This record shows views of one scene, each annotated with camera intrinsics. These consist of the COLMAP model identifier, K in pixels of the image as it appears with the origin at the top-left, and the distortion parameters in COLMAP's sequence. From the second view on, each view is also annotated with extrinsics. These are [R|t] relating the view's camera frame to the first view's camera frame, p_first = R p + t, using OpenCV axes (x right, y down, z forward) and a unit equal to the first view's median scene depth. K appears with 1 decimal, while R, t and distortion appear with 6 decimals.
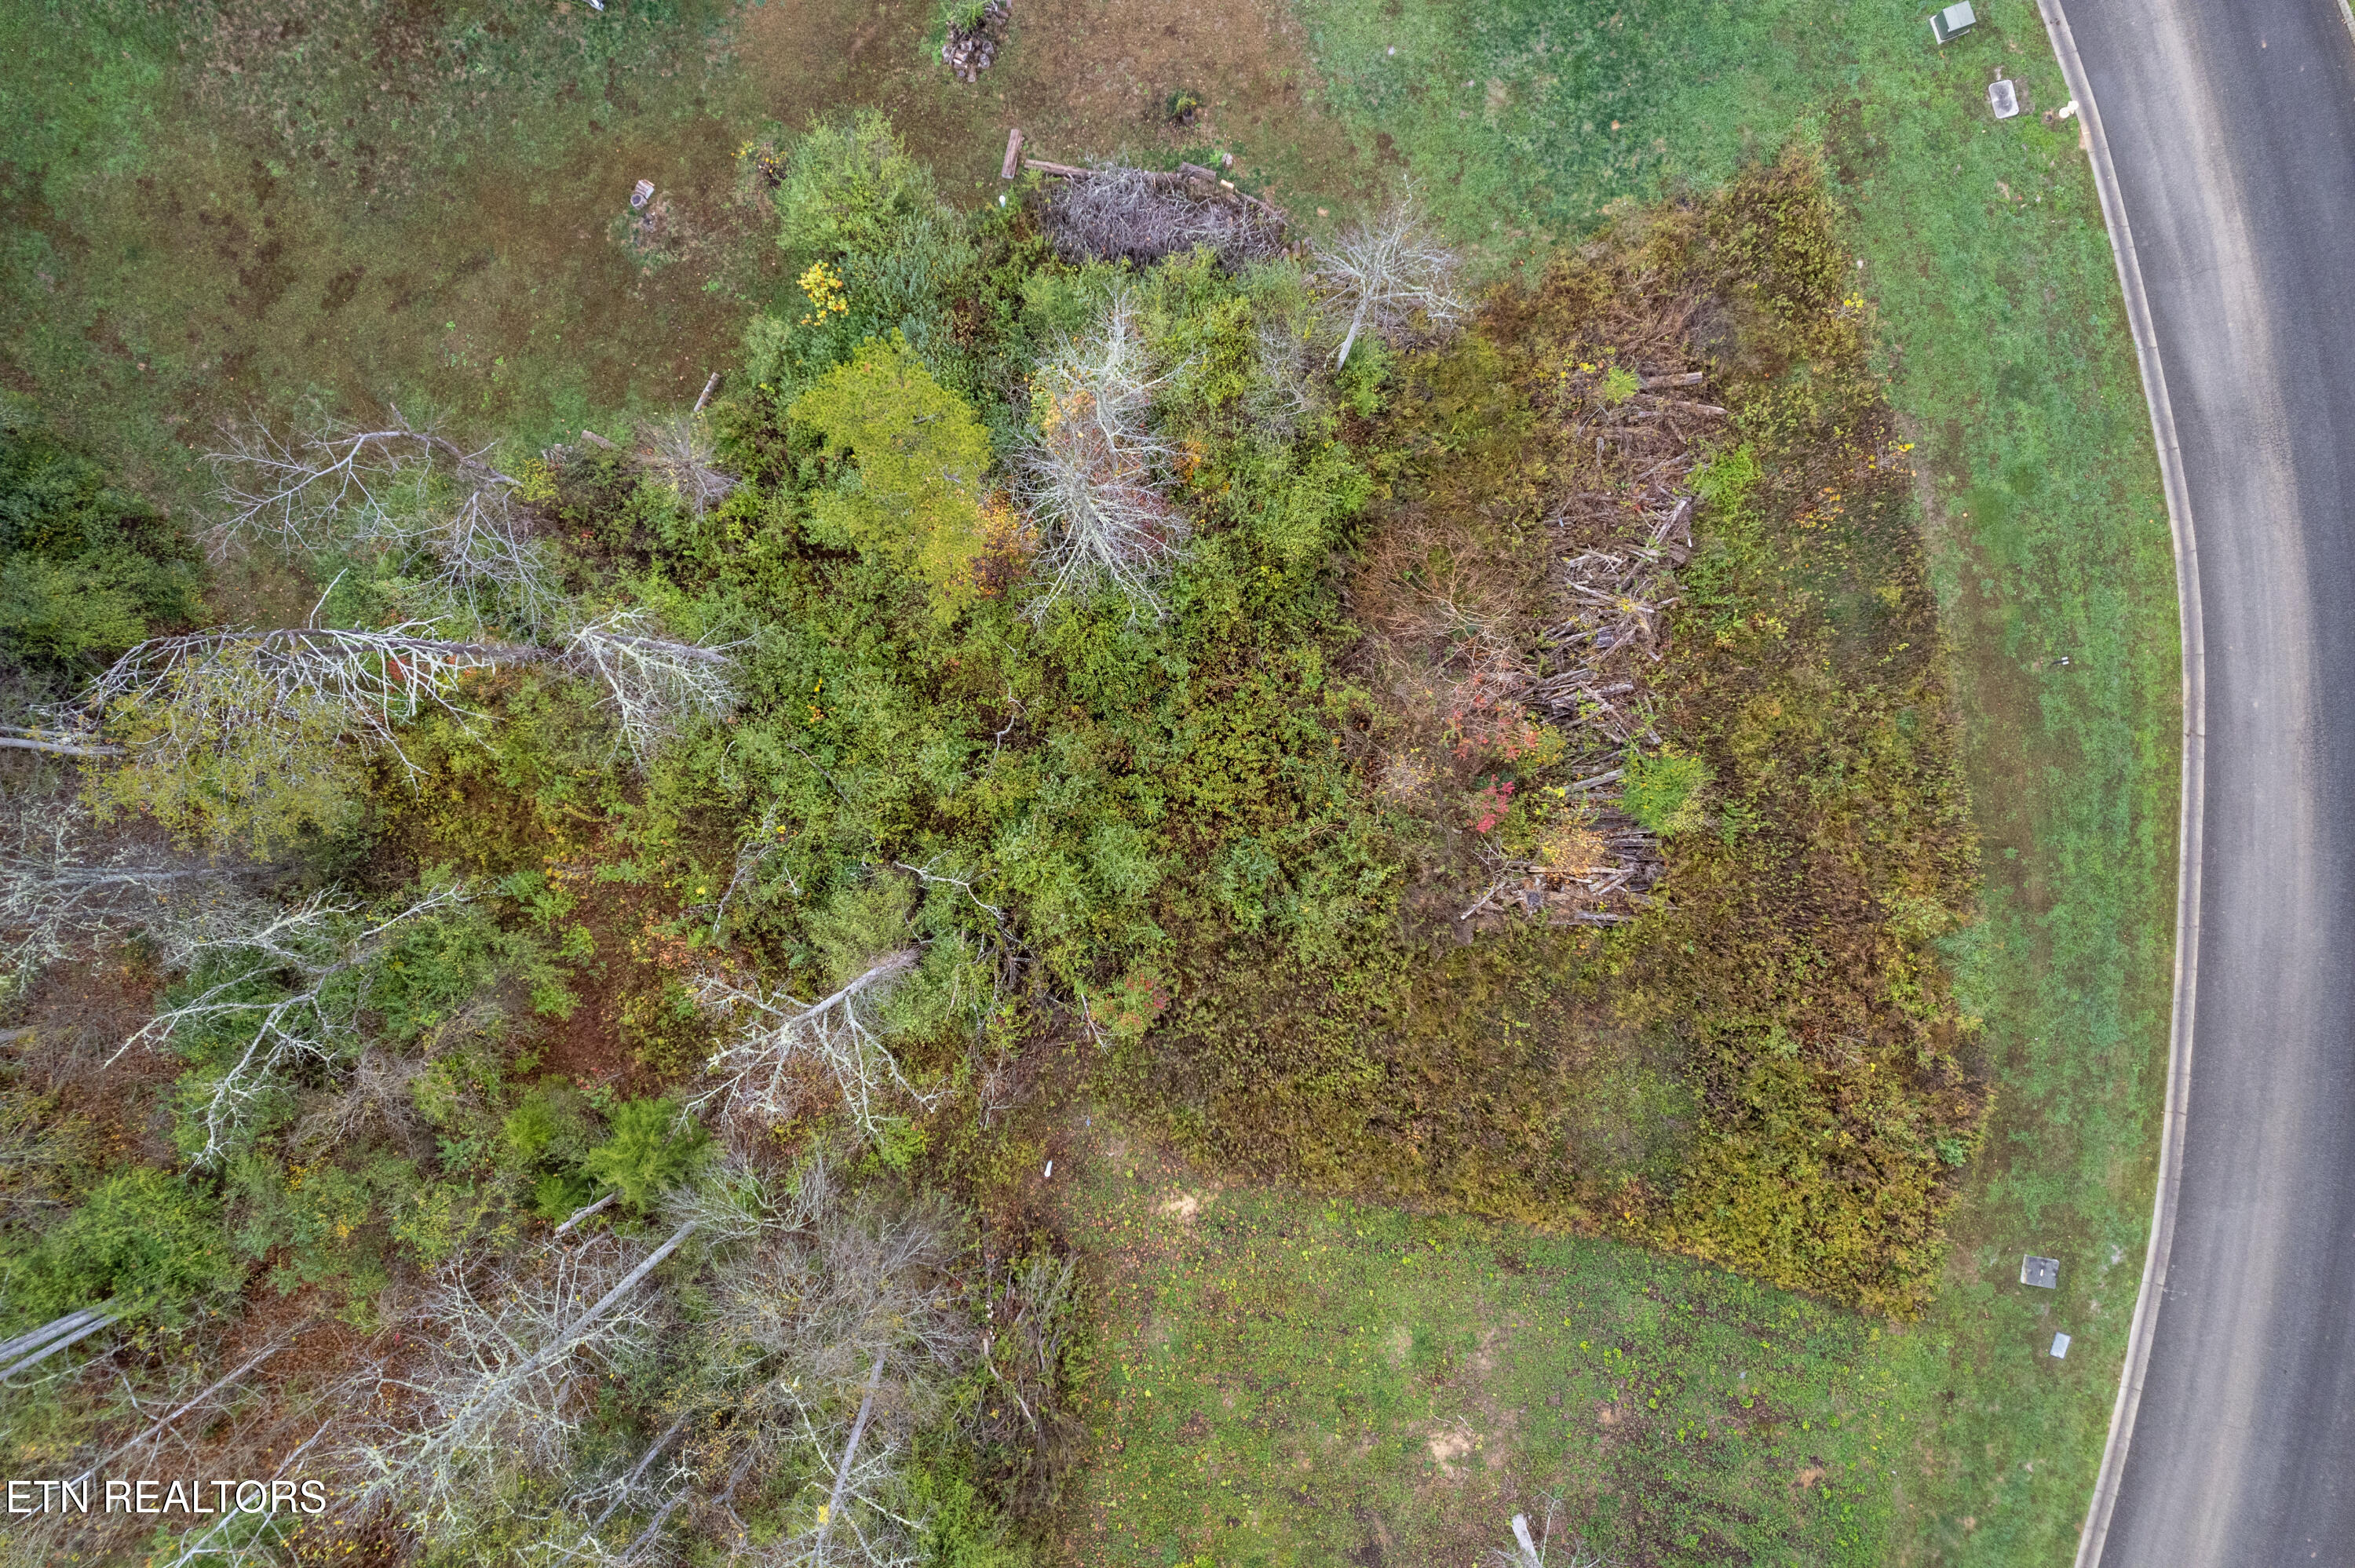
lens RADIAL K [[1524.0, 0, 1192.7], [0, 1524.0, 790.7], [0, 0, 1]] dist [-0.091757, 0.087951]
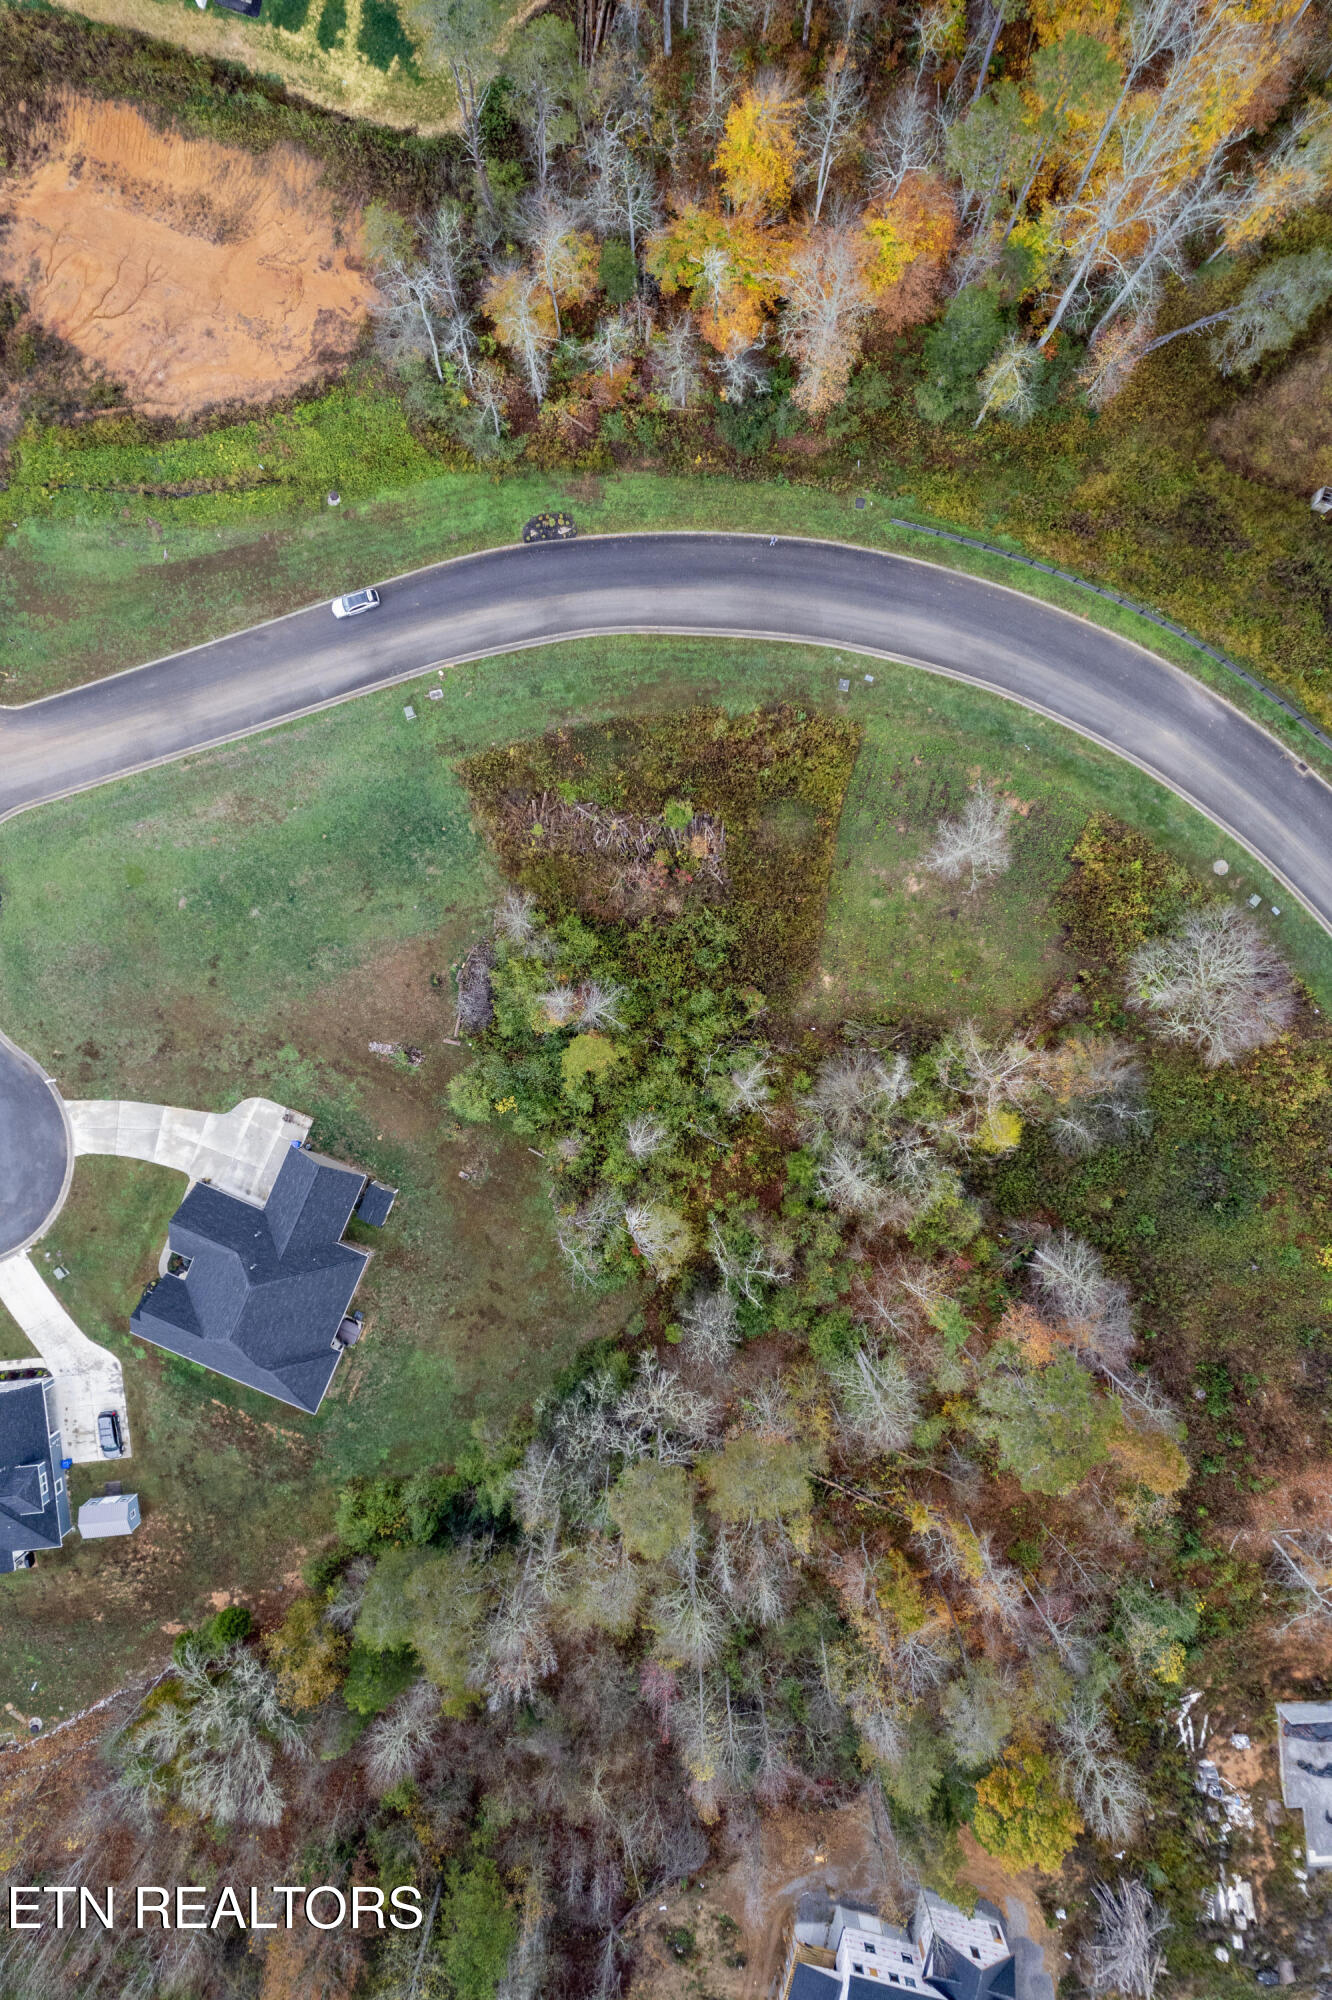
lens RADIAL K [[1294.4, 0, 666.0], [0, 1294.4, 1000.0], [0, 0, 1]] dist [-0.091757, 0.087951]
pose [[-0.001129, -0.999920, -0.012577, -0.011993], [0.999992, -0.001079, -0.003977, -0.013382], [0.003963, -0.012582, 0.999913, -1.456793]]
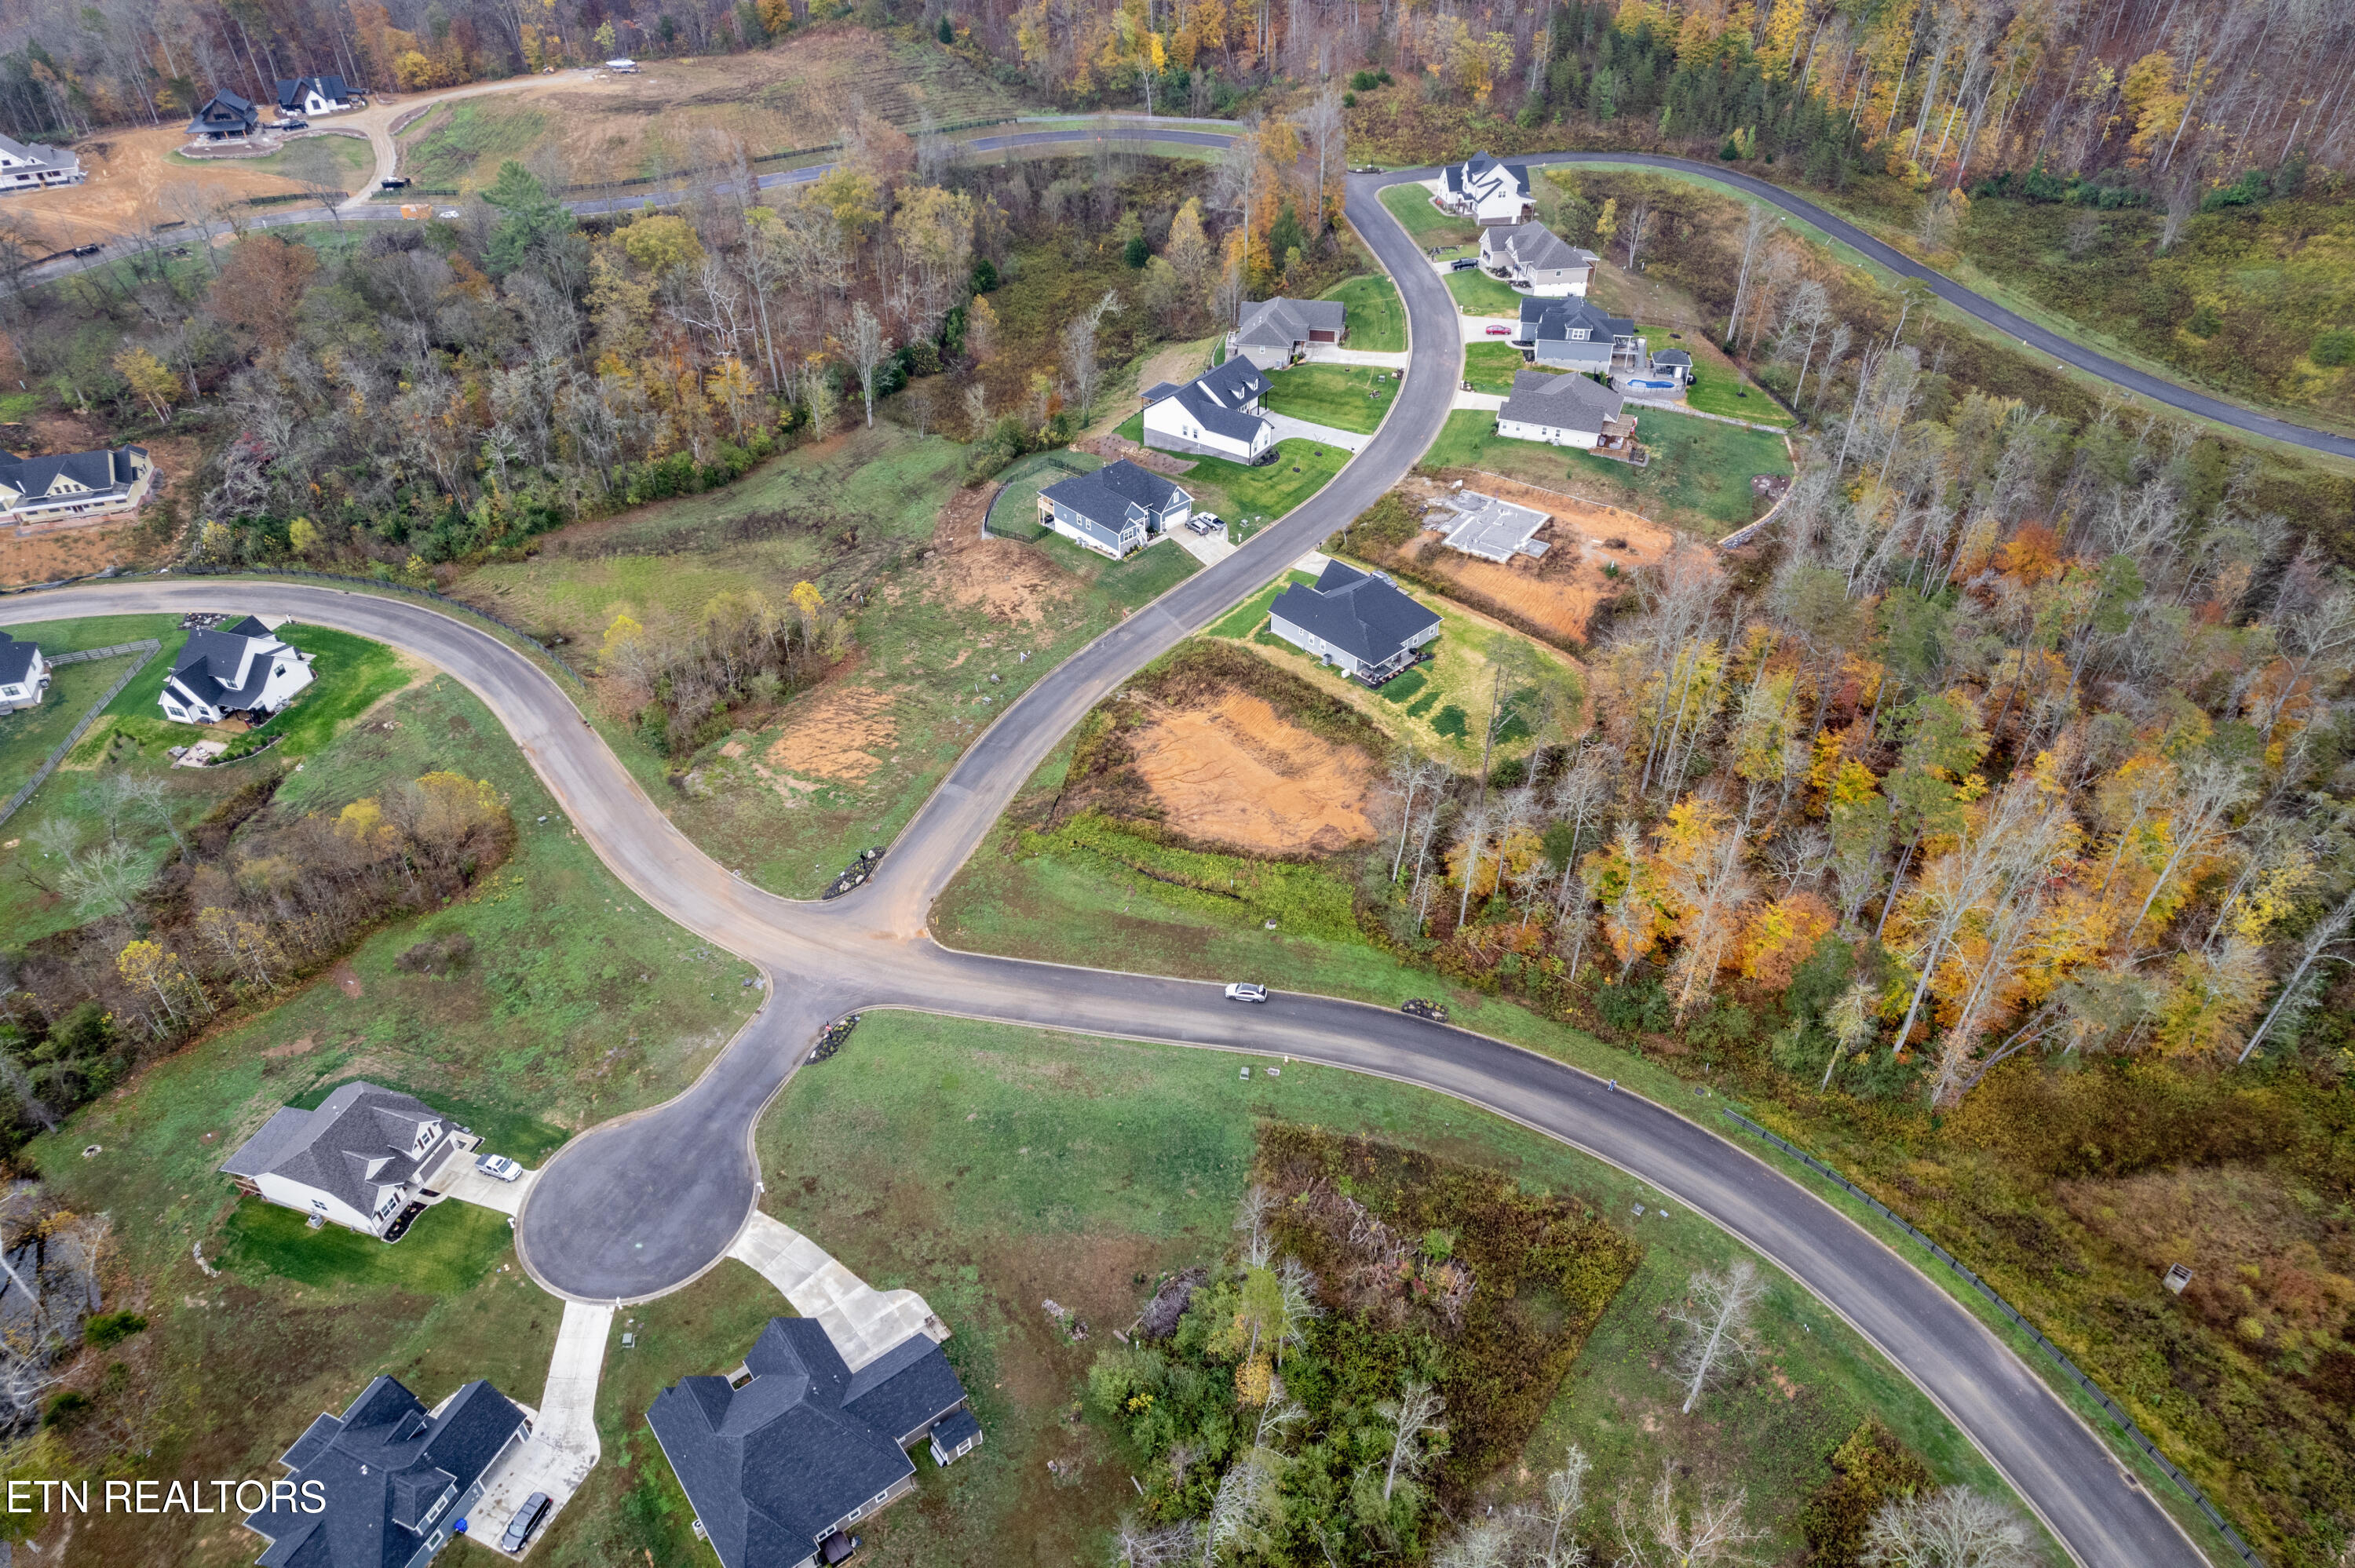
lens RADIAL K [[1524.0, 0, 1192.7], [0, 1524.0, 790.7], [0, 0, 1]] dist [-0.091757, 0.087951]
pose [[0.479251, -0.542785, 0.689712, -1.413592], [0.877669, 0.300013, -0.373751, 0.402339], [-0.004056, 0.784459, 0.620167, -1.446671]]
